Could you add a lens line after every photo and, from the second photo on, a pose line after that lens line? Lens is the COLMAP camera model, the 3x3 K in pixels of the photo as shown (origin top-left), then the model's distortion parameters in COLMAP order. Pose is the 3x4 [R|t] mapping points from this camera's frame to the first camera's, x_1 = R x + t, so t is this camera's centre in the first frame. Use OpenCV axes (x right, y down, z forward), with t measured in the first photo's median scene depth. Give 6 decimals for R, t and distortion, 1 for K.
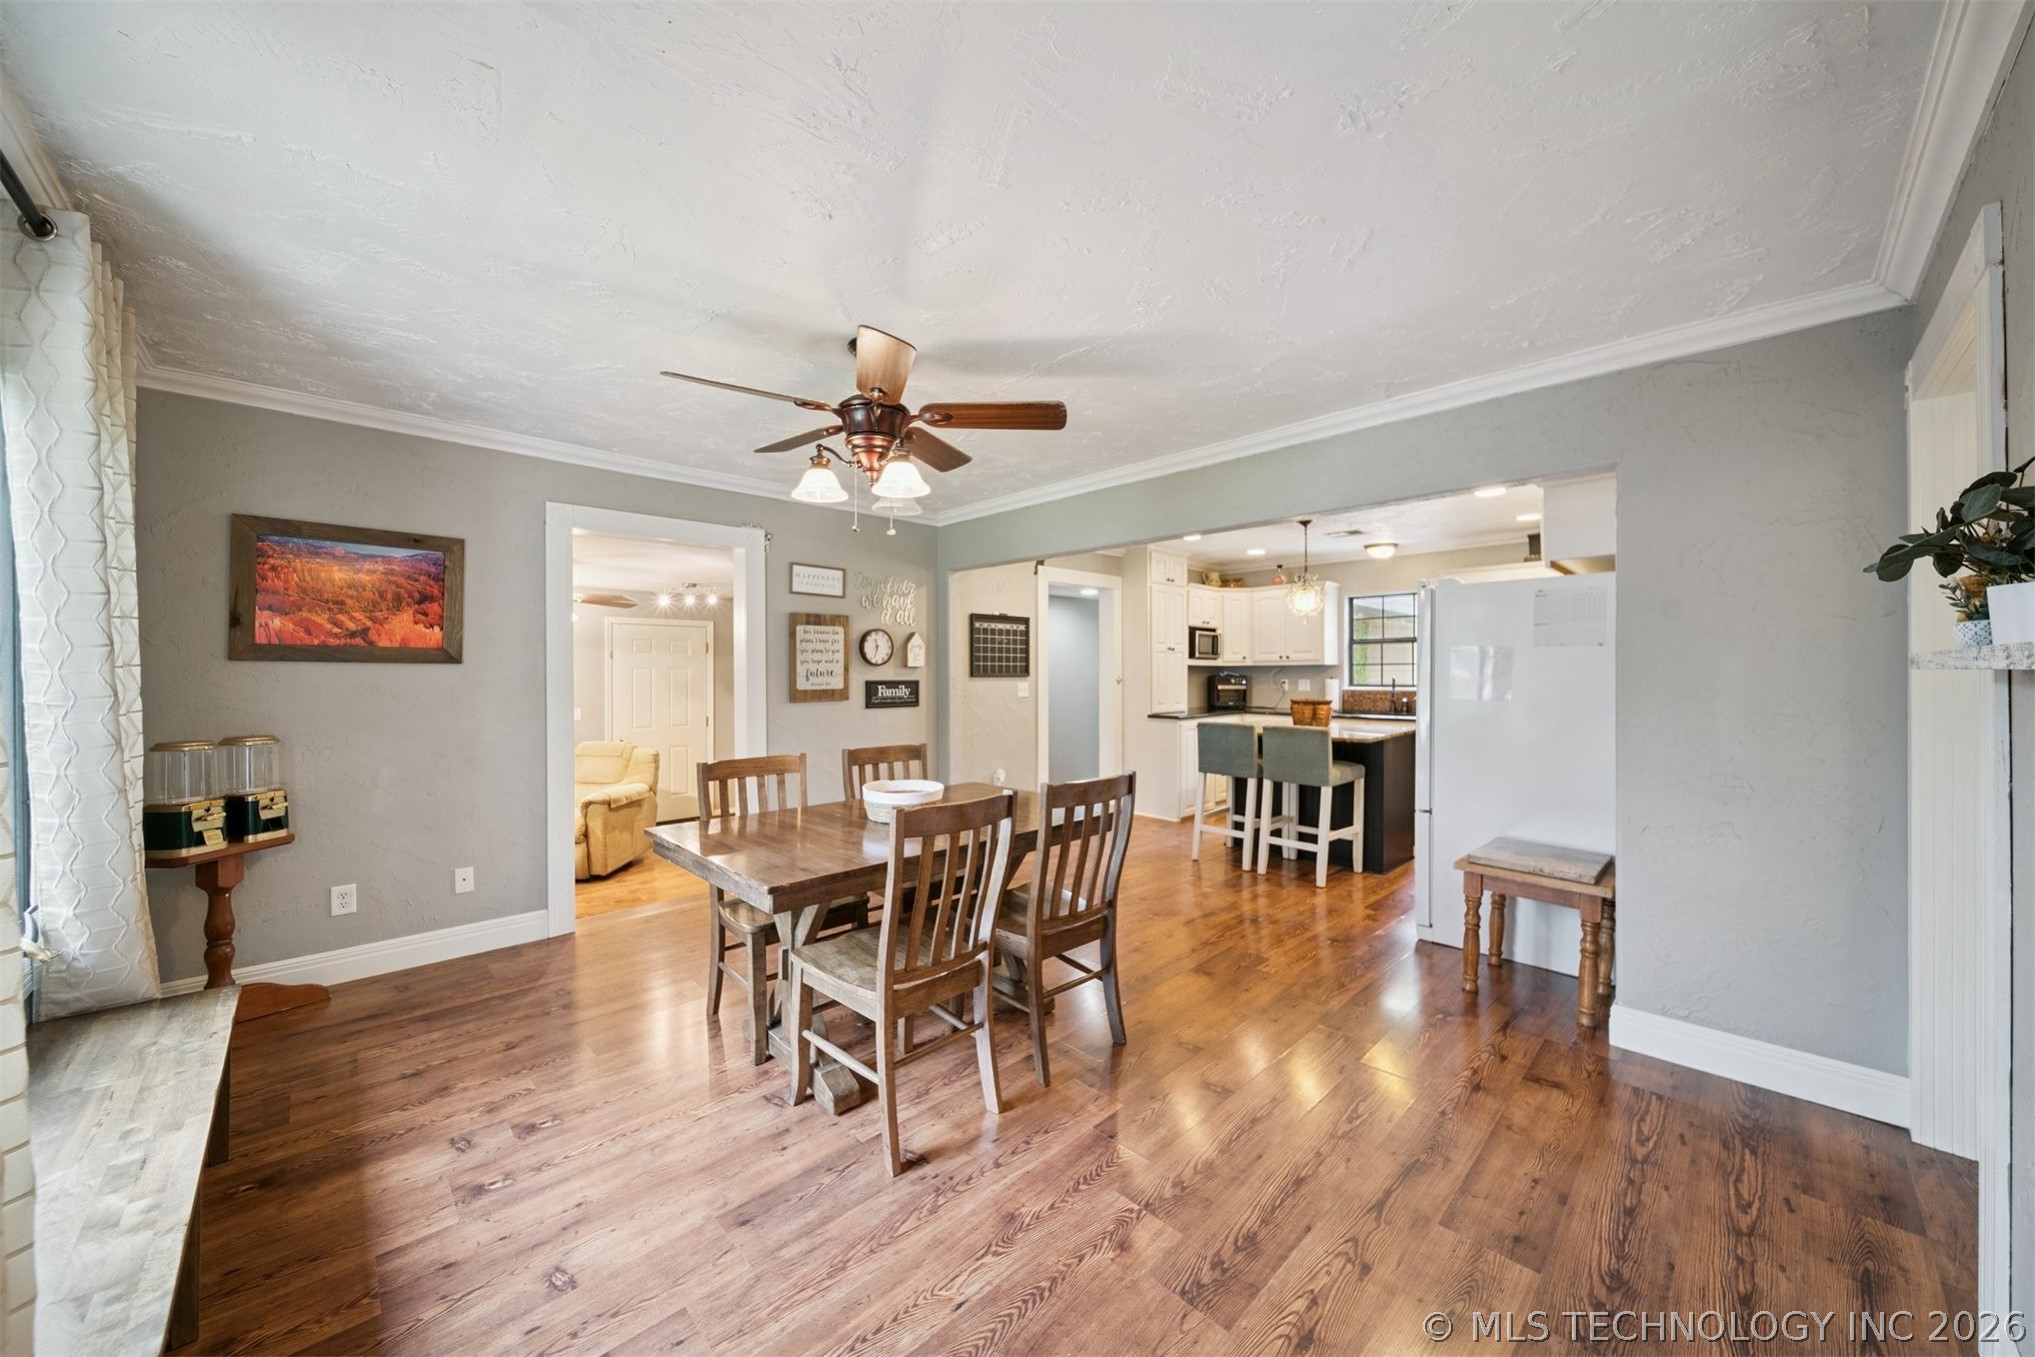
lens RADIAL K [[722.1, 0, 1030.9], [0, 722.1, 687.1], [0, 0, 1]] dist [-0.001471, -0.000519]
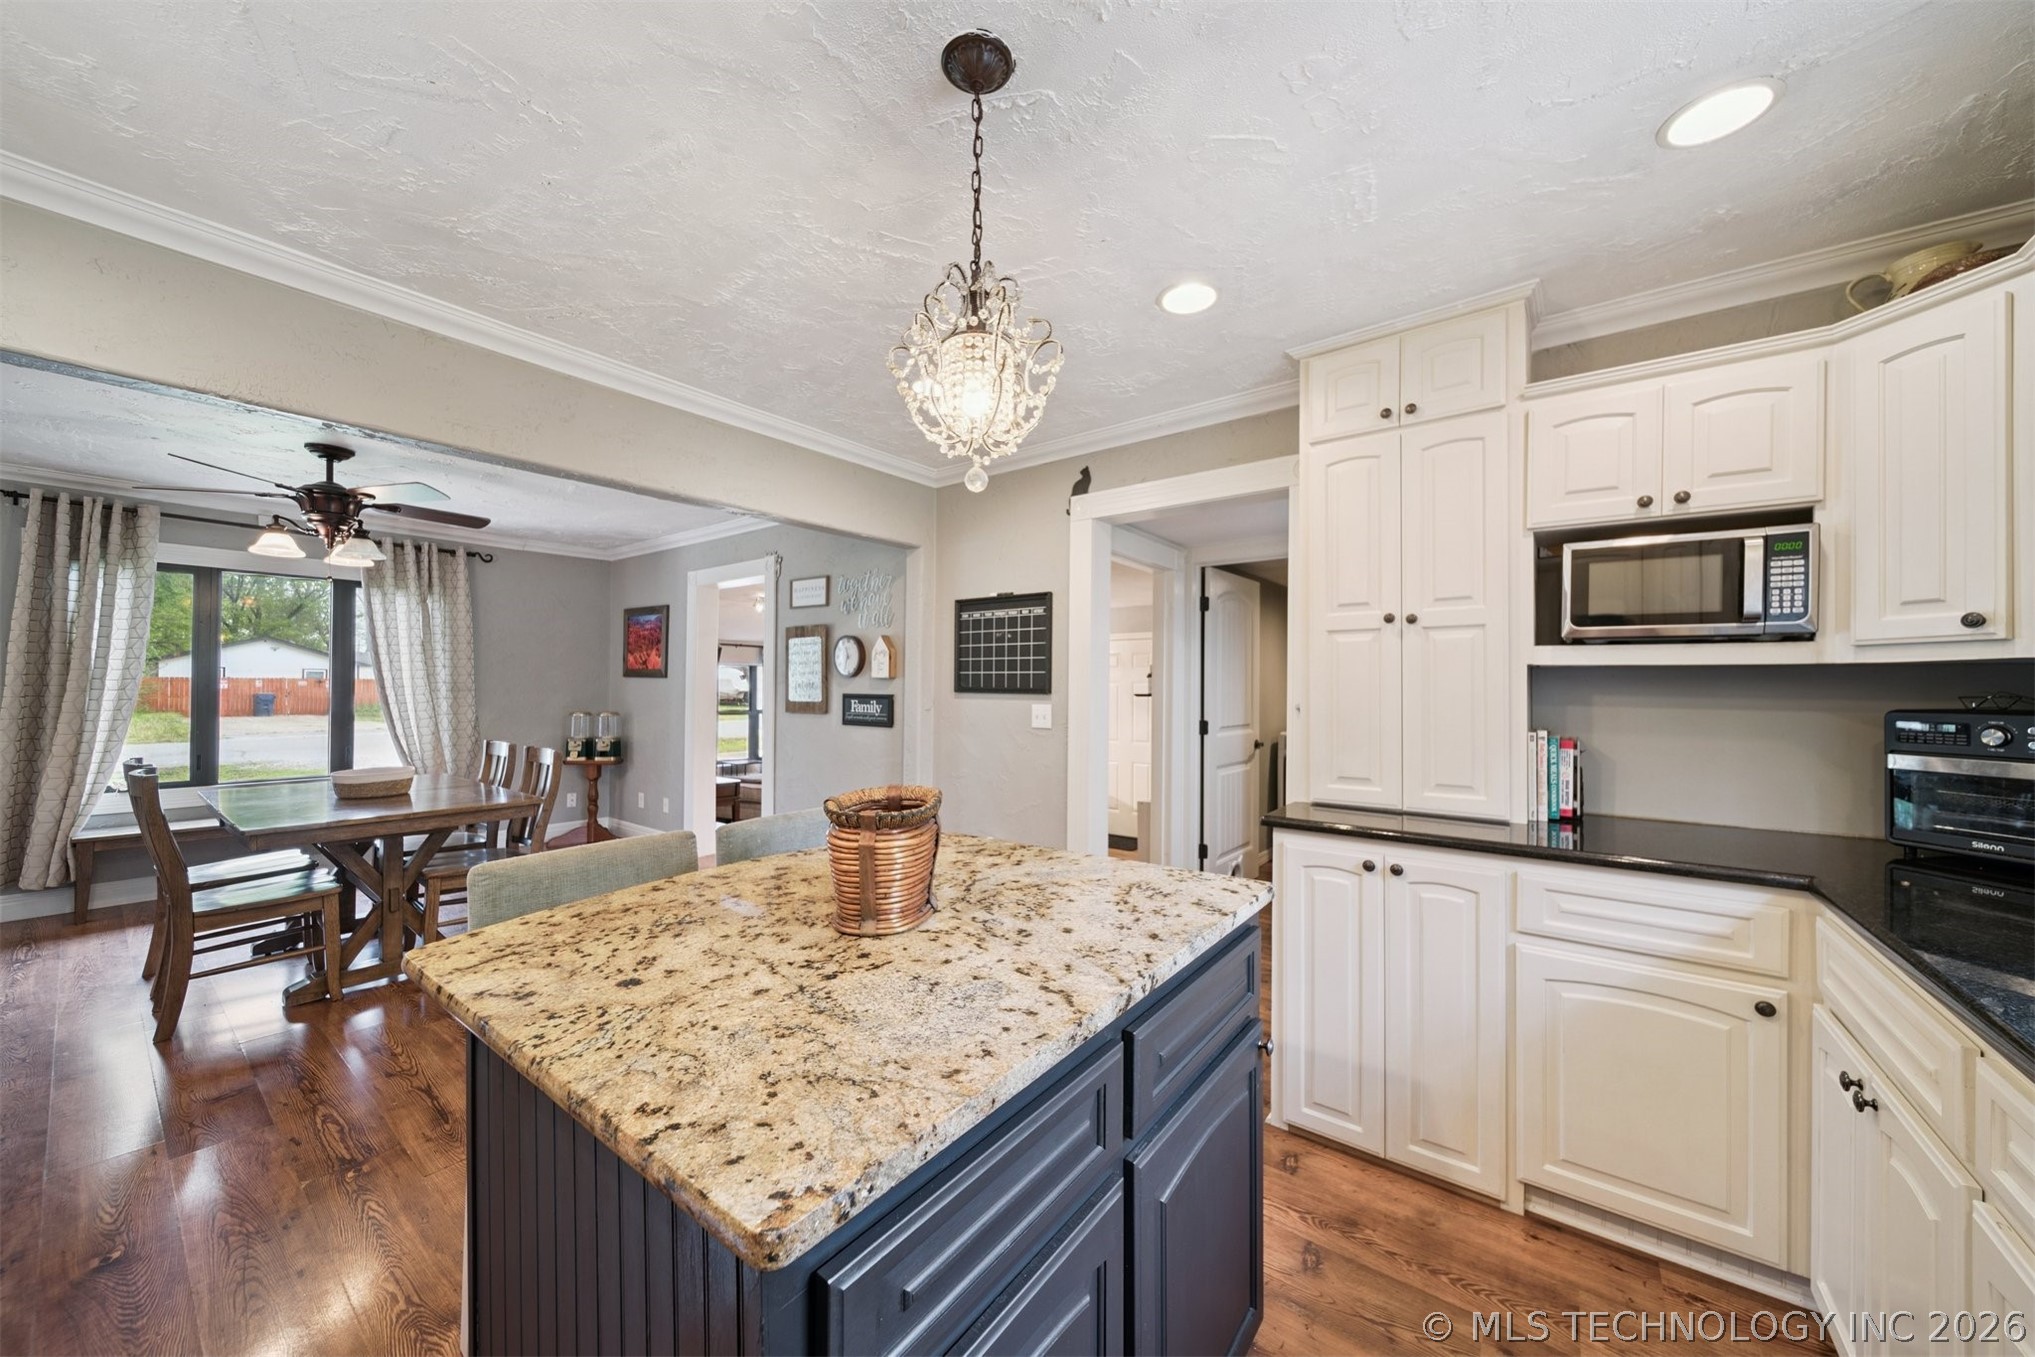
lens RADIAL K [[719.4, 0, 1018.2], [0, 719.4, 689.5], [0, 0, 1]] dist [-0.000547, -0.001450]
pose [[0.137713, 0.006981, -0.990448, 0.609449], [-0.028507, 0.999589, 0.003082, -0.020603], [0.990062, 0.027810, 0.137856, 0.963748]]
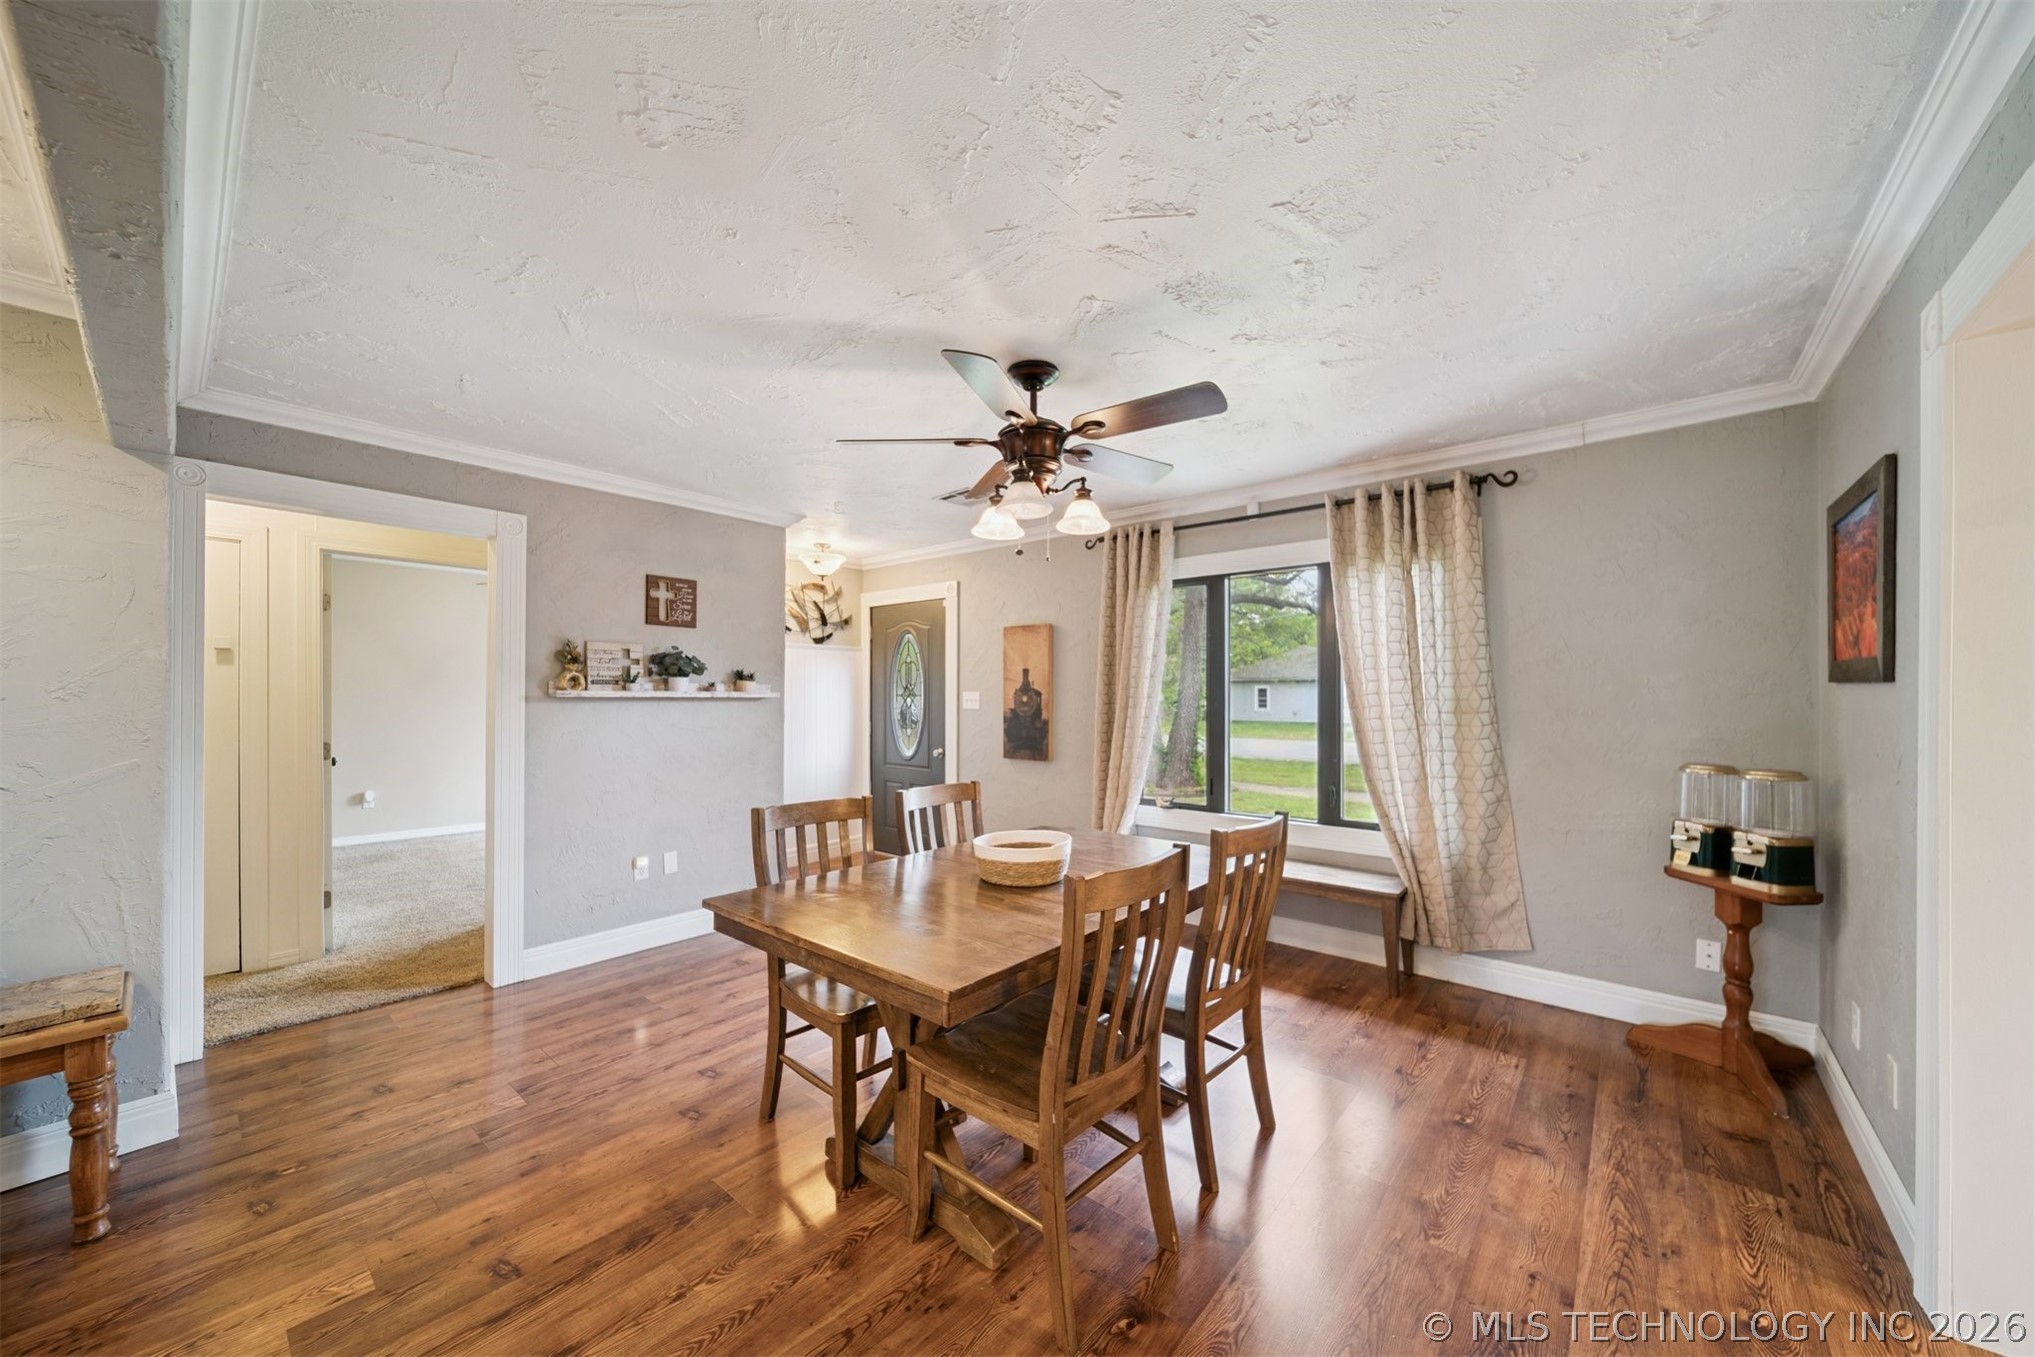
lens RADIAL K [[722.1, 0, 1030.9], [0, 722.1, 687.1], [0, 0, 1]] dist [-0.001471, -0.000519]
pose [[-0.995884, -0.000015, -0.090635, -0.060879], [-0.000797, 0.999963, 0.008591, -0.019889], [0.090631, 0.008628, -0.995847, 0.897599]]
